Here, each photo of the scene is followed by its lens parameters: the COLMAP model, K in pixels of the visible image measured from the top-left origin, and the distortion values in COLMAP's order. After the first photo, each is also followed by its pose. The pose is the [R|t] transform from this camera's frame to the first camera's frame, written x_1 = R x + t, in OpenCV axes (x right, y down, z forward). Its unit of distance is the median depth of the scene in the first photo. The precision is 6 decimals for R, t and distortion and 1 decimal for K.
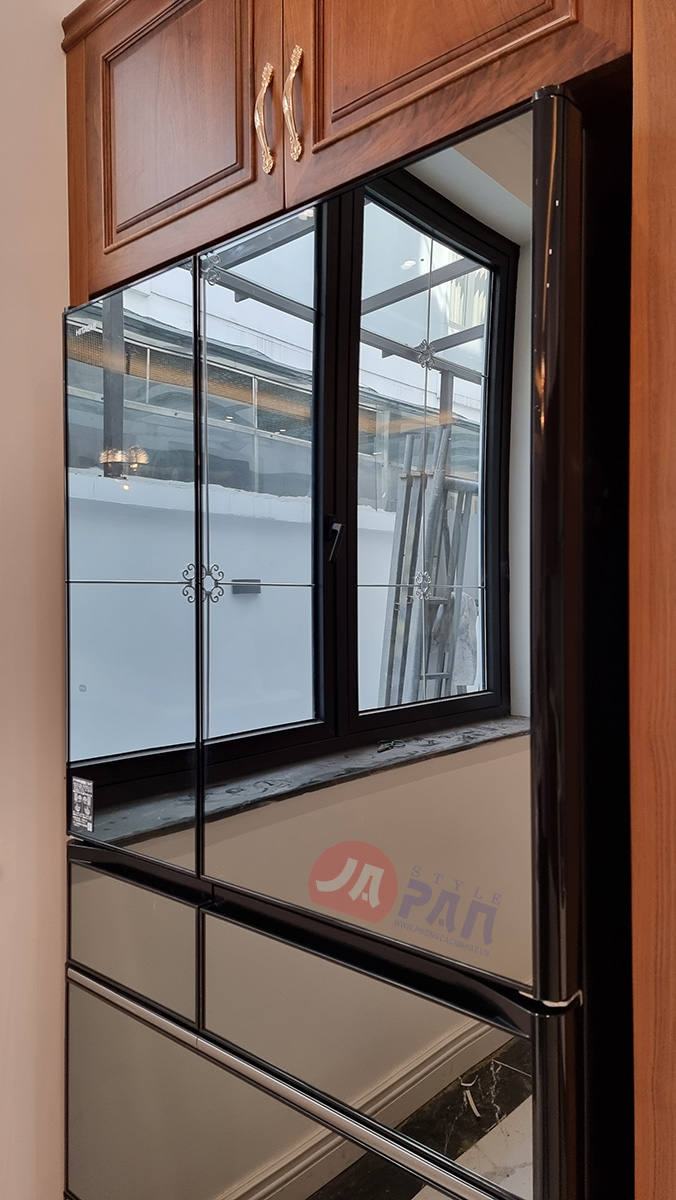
lens RADIAL K [[787.5, 0, 331.3], [0, 787.5, 622.0], [0, 0, 1]] dist [0.117549, -0.108682]
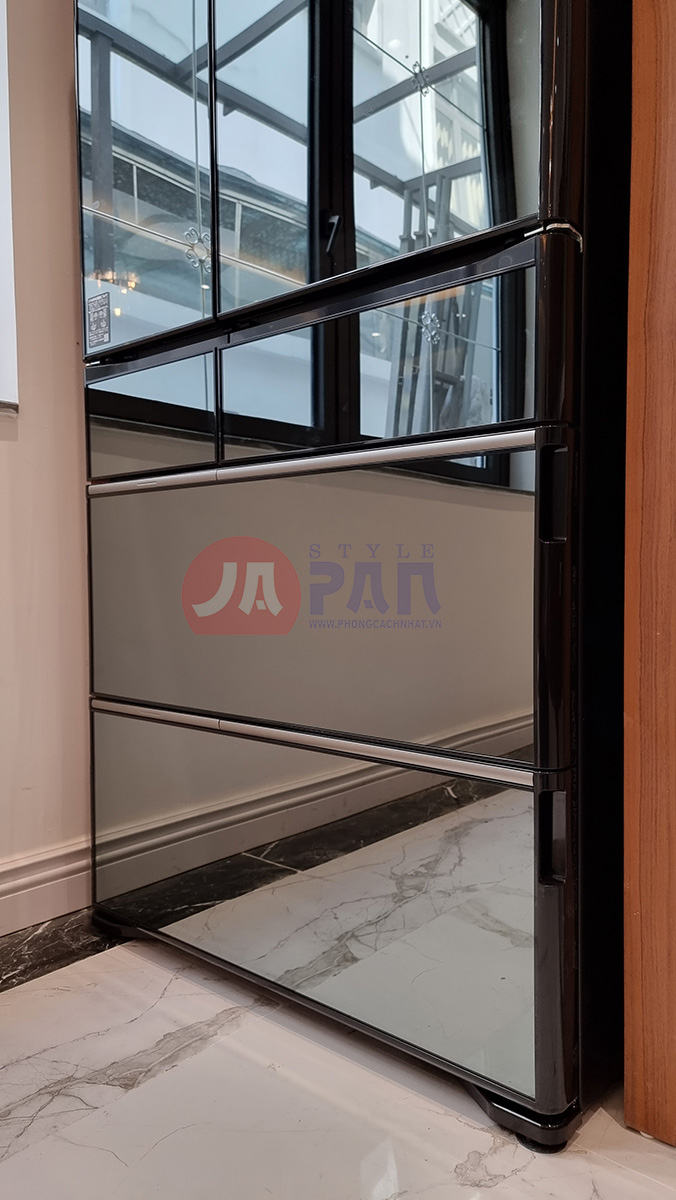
lens RADIAL K [[825.8, 0, 319.0], [0, 825.8, 596.8], [0, 0, 1]] dist [-0.027214, 0.002517]
pose [[0.998871, -0.041789, -0.022572, -0.010625], [0.042669, 0.998288, 0.040007, 0.237303], [0.020861, -0.040925, 0.998944, -0.018717]]
